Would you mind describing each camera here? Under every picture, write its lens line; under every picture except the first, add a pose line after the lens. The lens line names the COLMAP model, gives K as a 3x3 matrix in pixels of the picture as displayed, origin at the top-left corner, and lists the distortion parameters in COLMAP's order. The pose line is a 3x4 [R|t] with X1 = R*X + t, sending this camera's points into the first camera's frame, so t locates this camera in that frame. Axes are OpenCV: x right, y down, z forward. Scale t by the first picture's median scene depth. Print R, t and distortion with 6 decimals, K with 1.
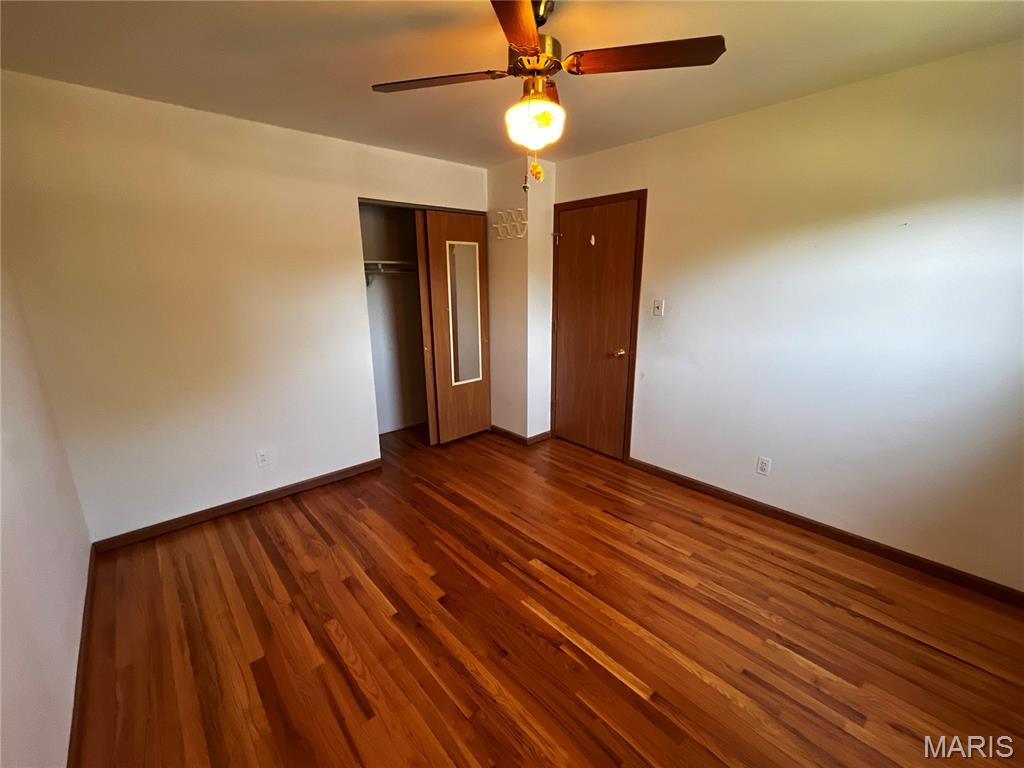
lens RADIAL K [[421.6, 0, 513.3], [0, 421.6, 381.9], [0, 0, 1]] dist [-0.002195, 0.000135]
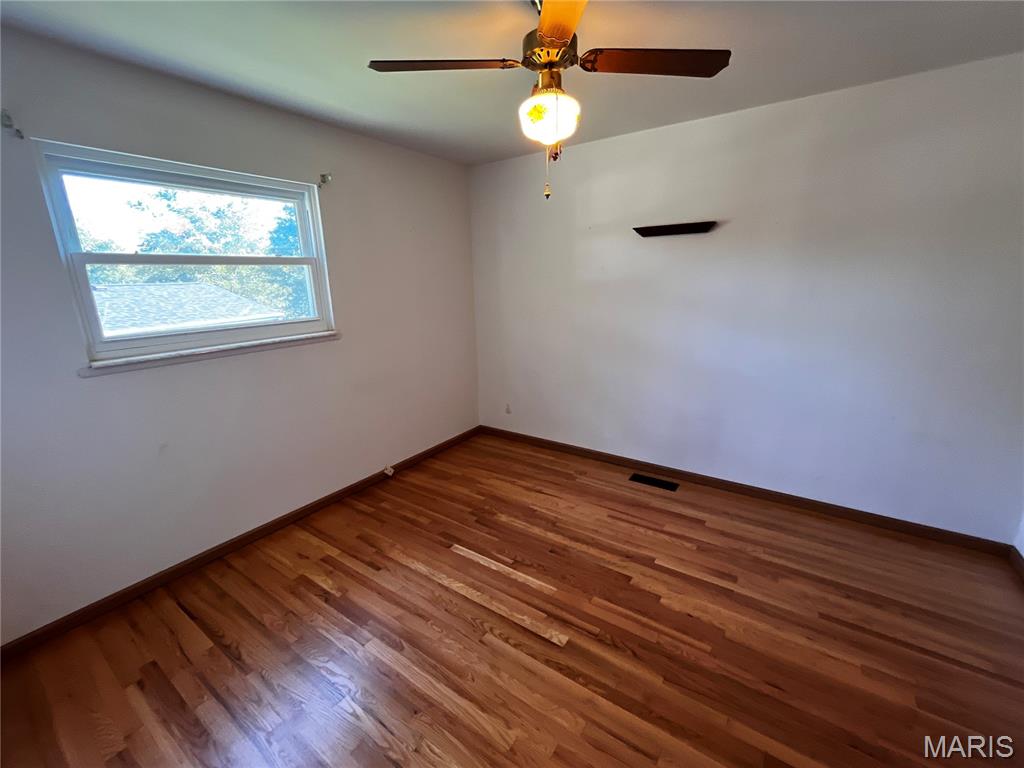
lens RADIAL K [[421.6, 0, 513.3], [0, 421.6, 381.9], [0, 0, 1]] dist [-0.002195, 0.000135]
pose [[-0.971791, 0.081317, -0.221382, 0.299843], [-0.028906, 0.890537, 0.453992, -0.387355], [0.234066, 0.447584, -0.863065, 1.591682]]
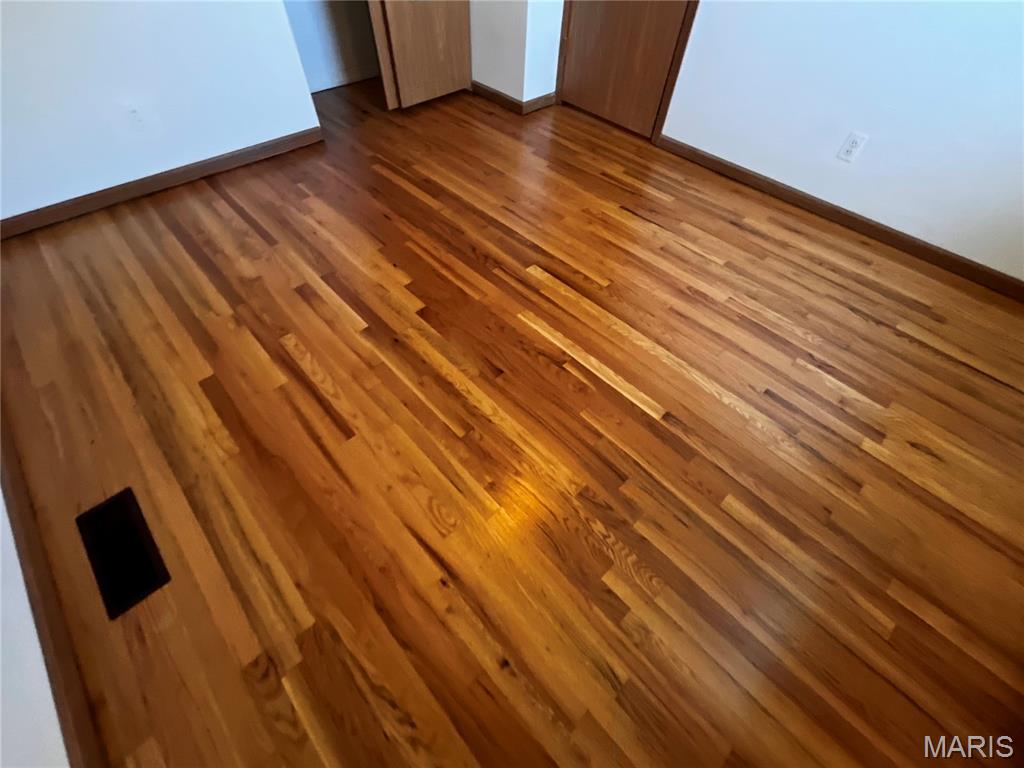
lens RADIAL K [[421.6, 0, 513.3], [0, 421.6, 381.9], [0, 0, 1]] dist [-0.002195, 0.000135]
pose [[0.999063, 0.002534, 0.043211, -0.024745], [-0.029199, 0.776400, 0.629564, 0.096563], [-0.031954, -0.630235, 0.775746, 0.265128]]
